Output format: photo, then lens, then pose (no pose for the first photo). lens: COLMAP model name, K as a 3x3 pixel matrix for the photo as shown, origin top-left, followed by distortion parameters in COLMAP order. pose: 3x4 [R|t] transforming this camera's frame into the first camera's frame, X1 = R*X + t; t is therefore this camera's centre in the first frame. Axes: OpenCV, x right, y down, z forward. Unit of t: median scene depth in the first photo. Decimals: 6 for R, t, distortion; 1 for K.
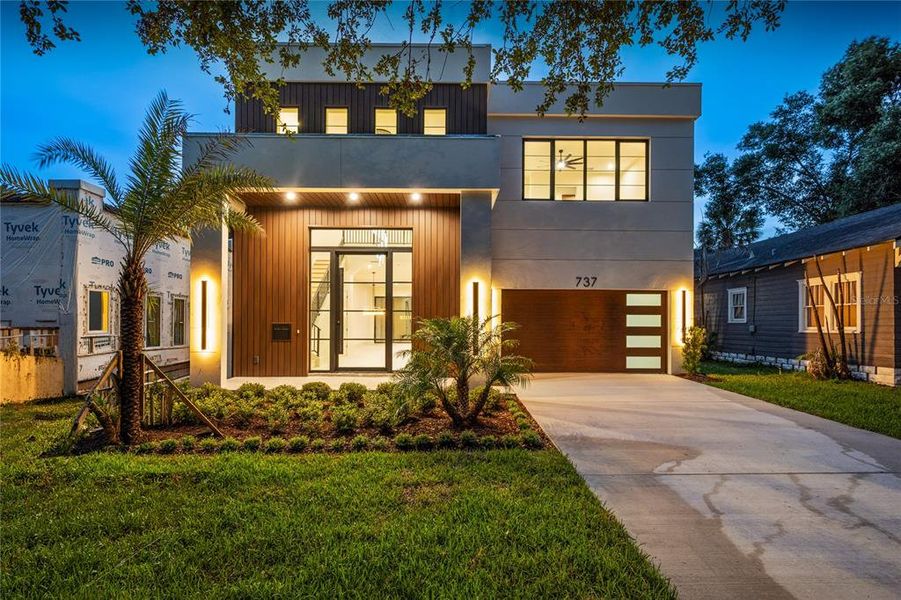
lens RADIAL K [[394.4, 0, 458.0], [0, 394.4, 313.8], [0, 0, 1]] dist [0.000996, 0.000676]
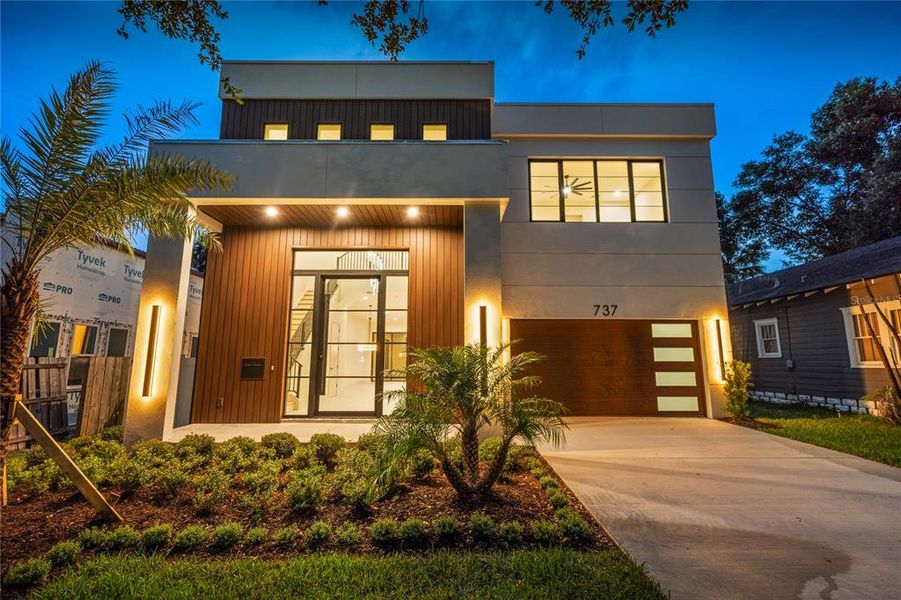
lens RADIAL K [[376.6, 0, 453.2], [0, 376.6, 298.6], [0, 0, 1]] dist [0.002974, -0.000936]
pose [[0.999907, -0.005374, -0.012556, -0.006133], [0.003544, 0.989936, -0.141470, 0.013484], [0.013190, 0.141412, 0.989863, 0.180069]]
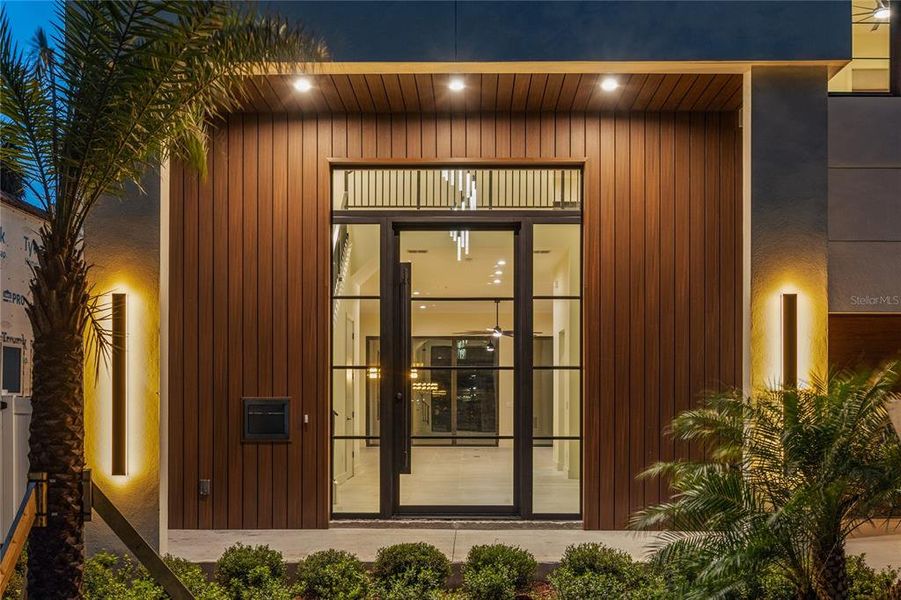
lens RADIAL K [[907.2, 0, 452.9], [0, 907.2, 388.7], [0, 0, 1]] dist [0.006066, 0.000000]
pose [[0.999890, -0.003579, -0.014403, -0.235588], [0.003741, 0.999930, 0.011240, 0.003702], [0.014362, -0.011293, 0.999833, 0.058638]]
